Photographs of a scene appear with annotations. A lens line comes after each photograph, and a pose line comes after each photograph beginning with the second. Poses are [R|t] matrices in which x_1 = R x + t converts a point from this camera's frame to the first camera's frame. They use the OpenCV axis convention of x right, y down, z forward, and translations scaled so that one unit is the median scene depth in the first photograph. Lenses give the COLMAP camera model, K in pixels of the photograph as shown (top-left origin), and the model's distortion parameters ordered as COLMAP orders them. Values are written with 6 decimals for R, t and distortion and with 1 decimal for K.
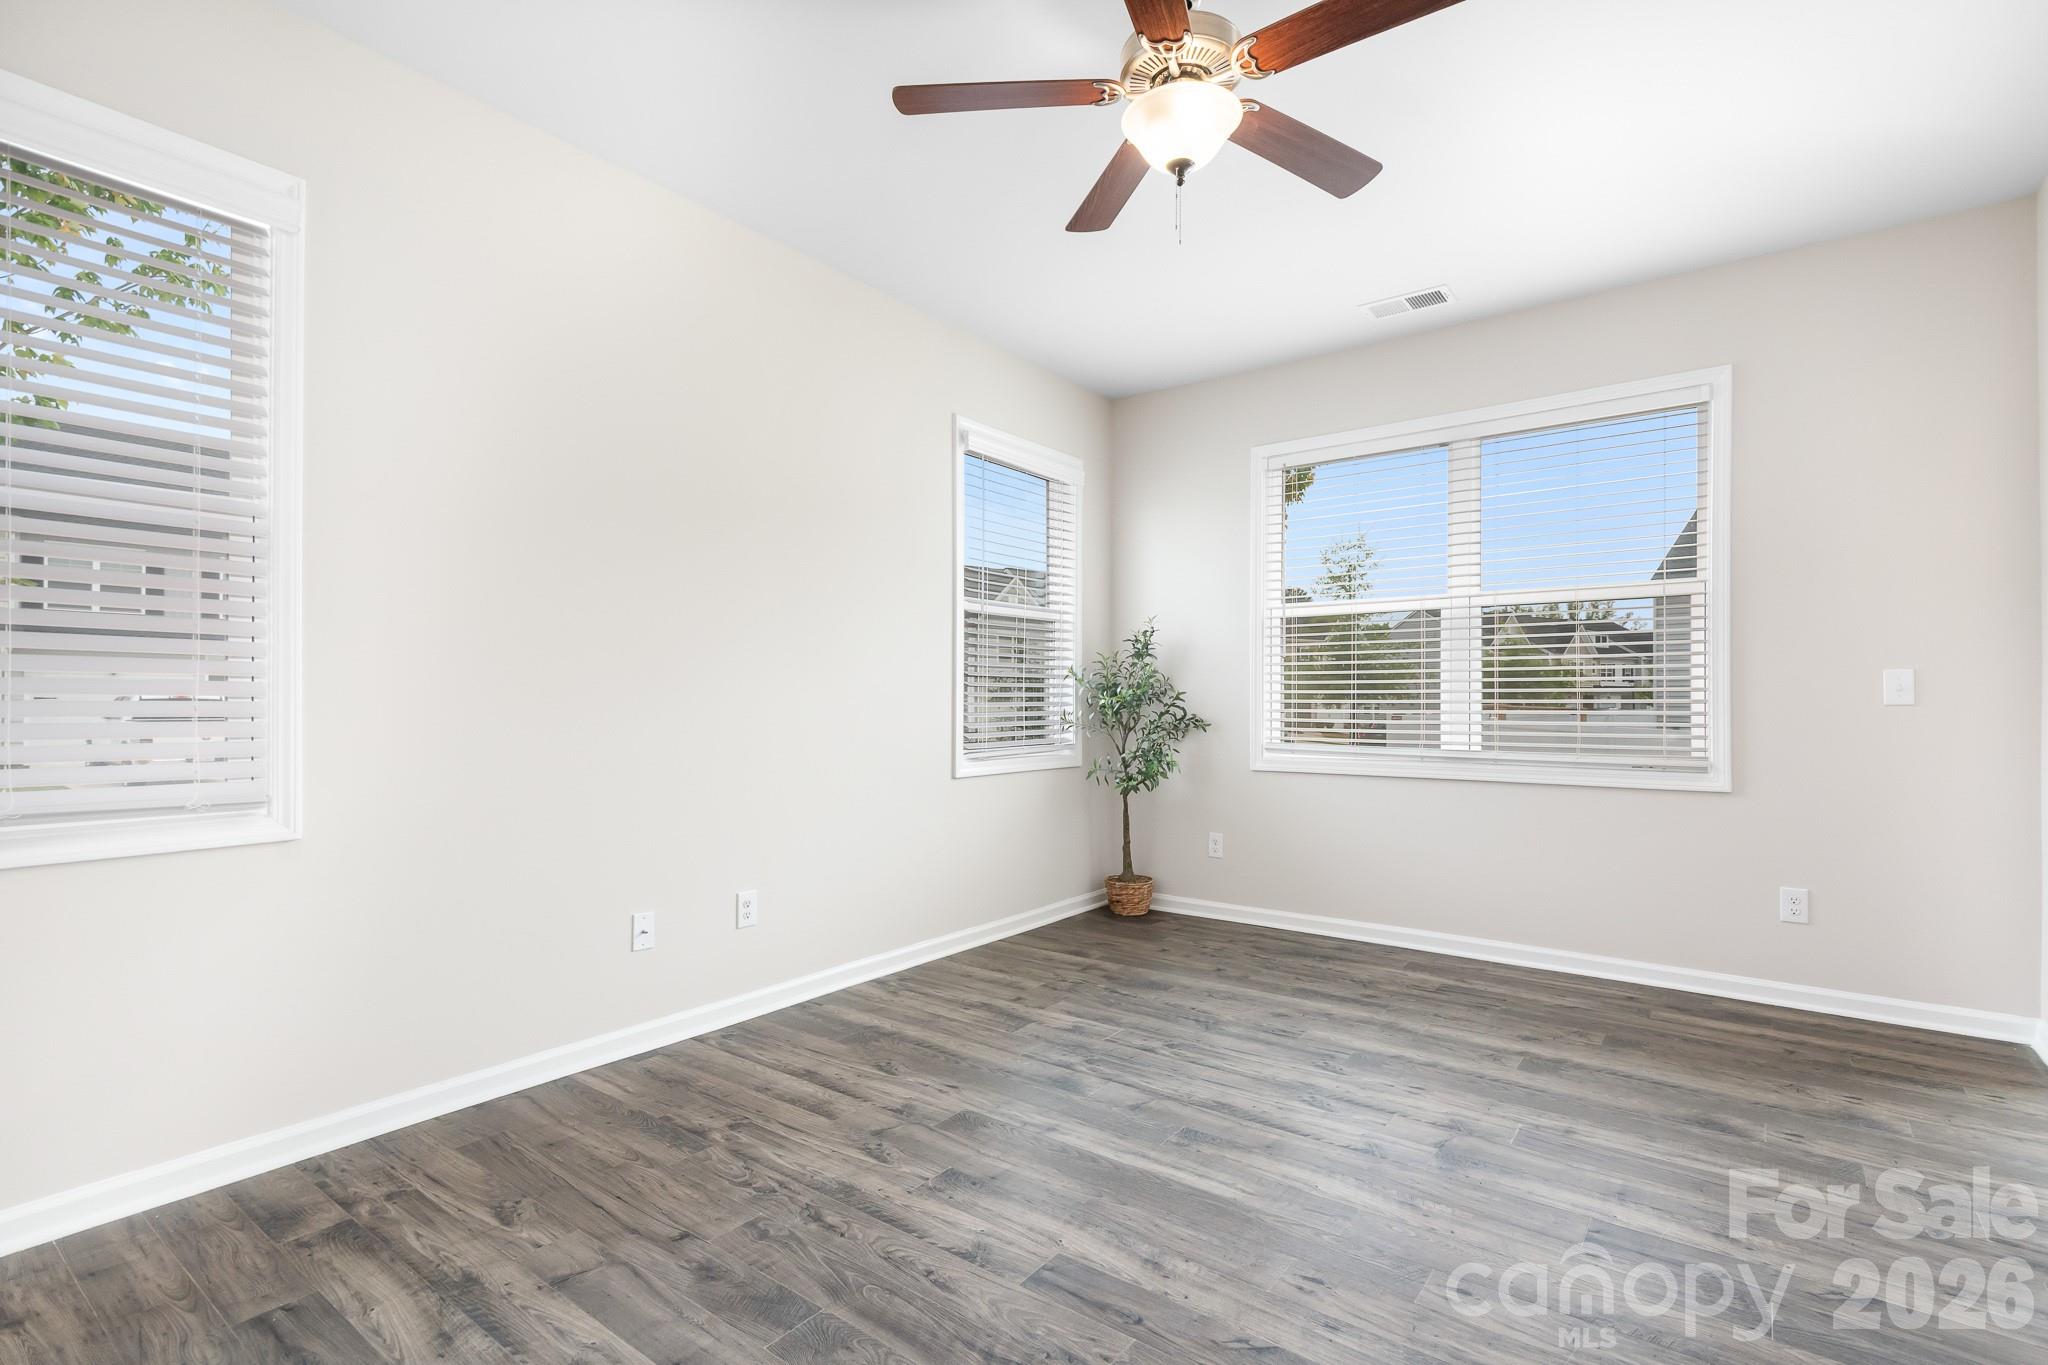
lens RADIAL K [[976.0, 0, 1027.9], [0, 976.0, 680.8], [0, 0, 1]] dist [0.012614, -0.005587]
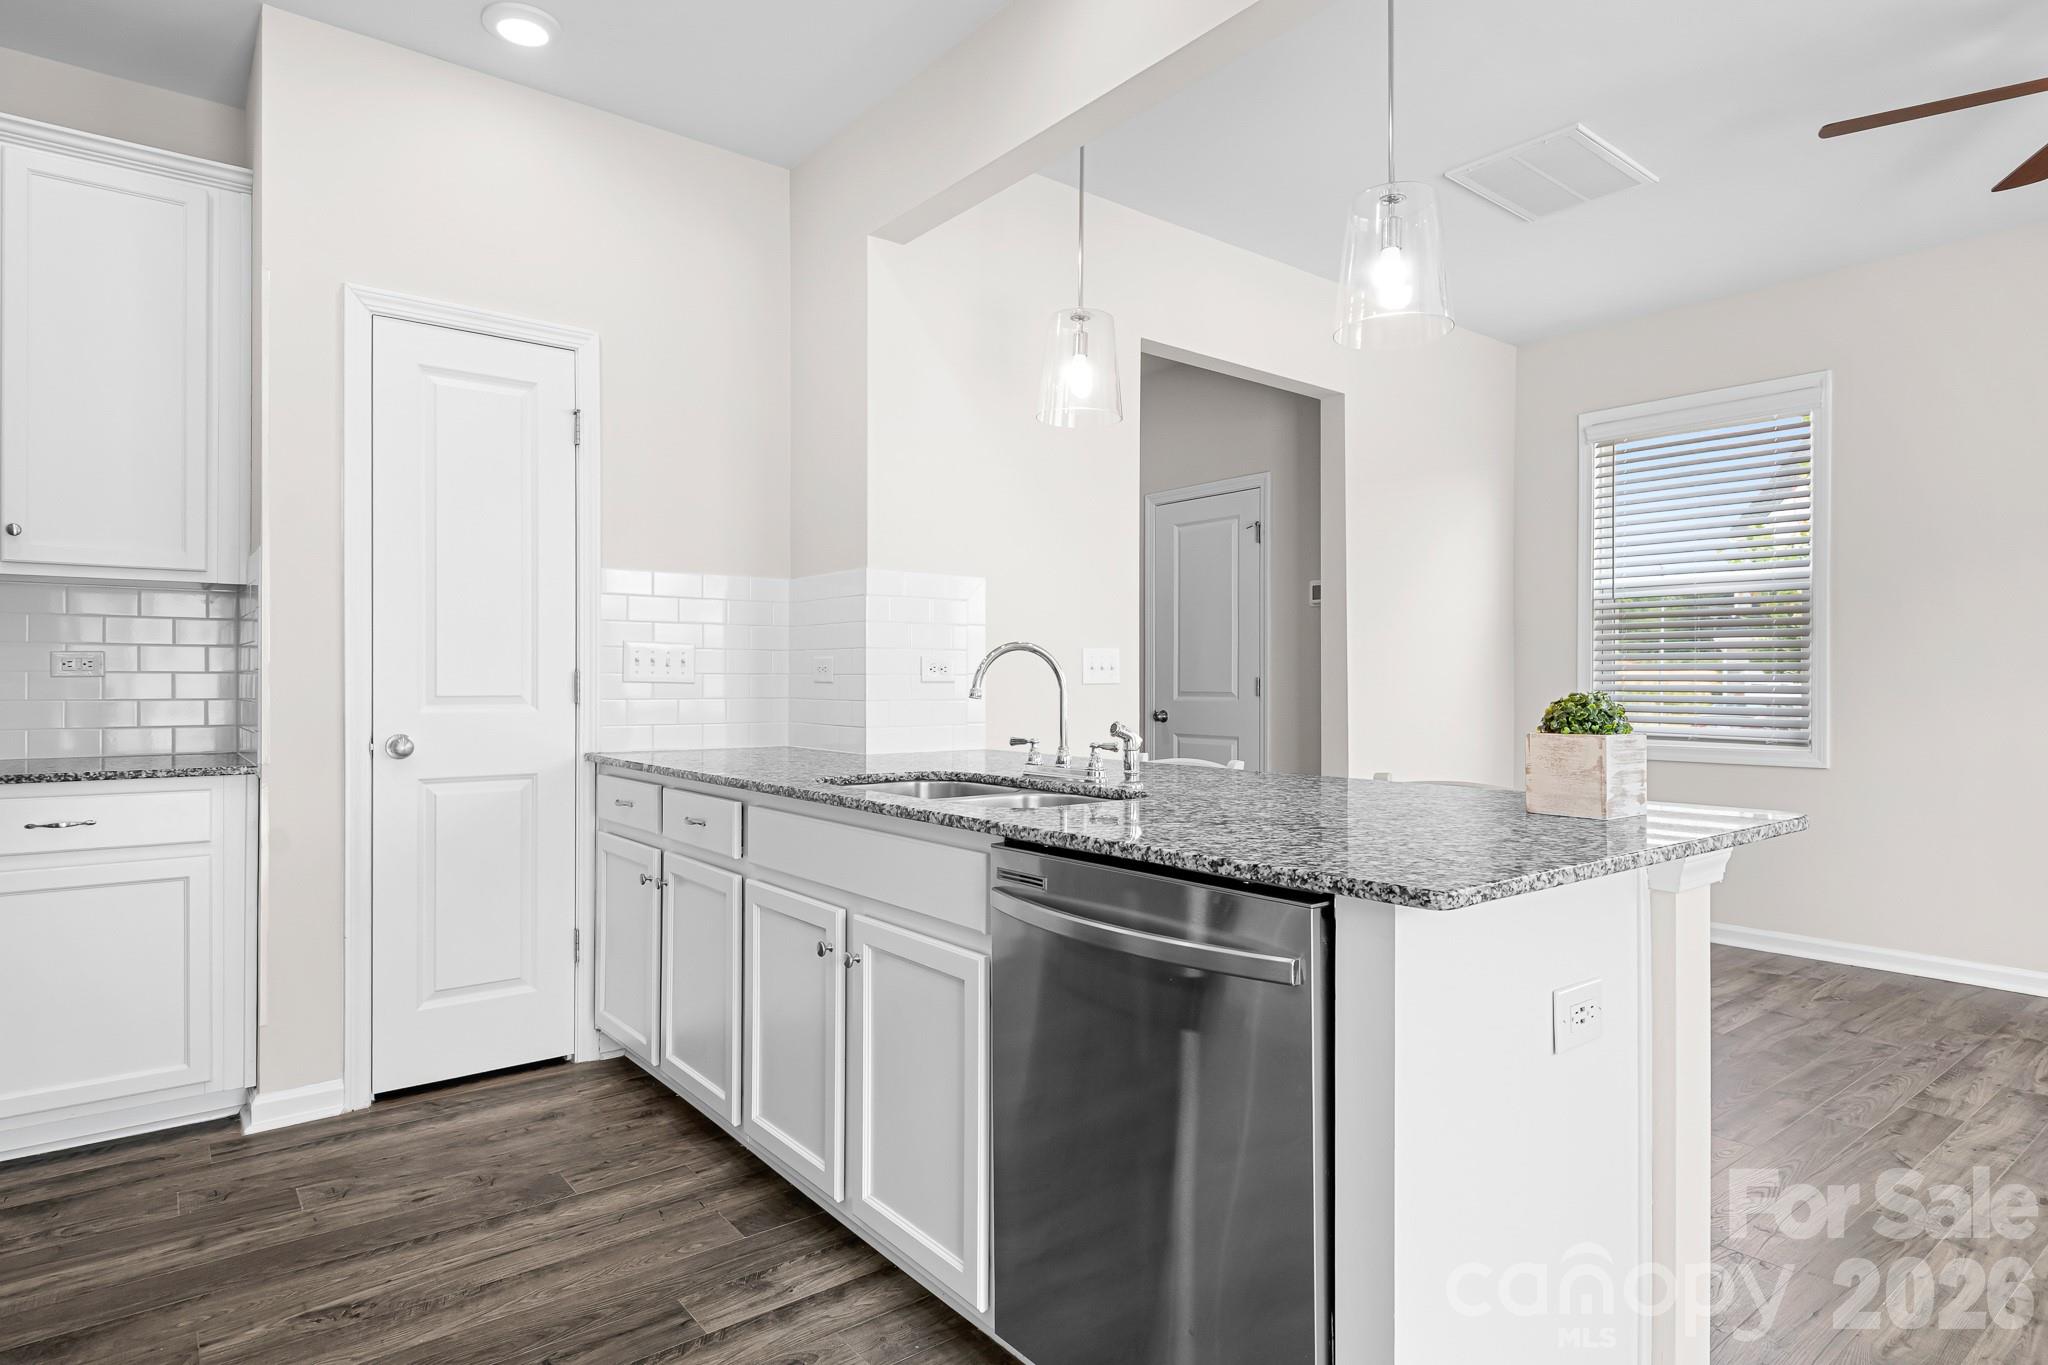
lens RADIAL K [[1119.2, 0, 1008.6], [0, 1119.2, 682.7], [0, 0, 1]] dist [0.005104, -0.003633]
pose [[-0.262680, -0.003652, -0.964876, 1.106176], [0.011051, 0.999916, -0.006793, 0.008421], [0.964820, -0.012447, -0.262617, 0.122079]]
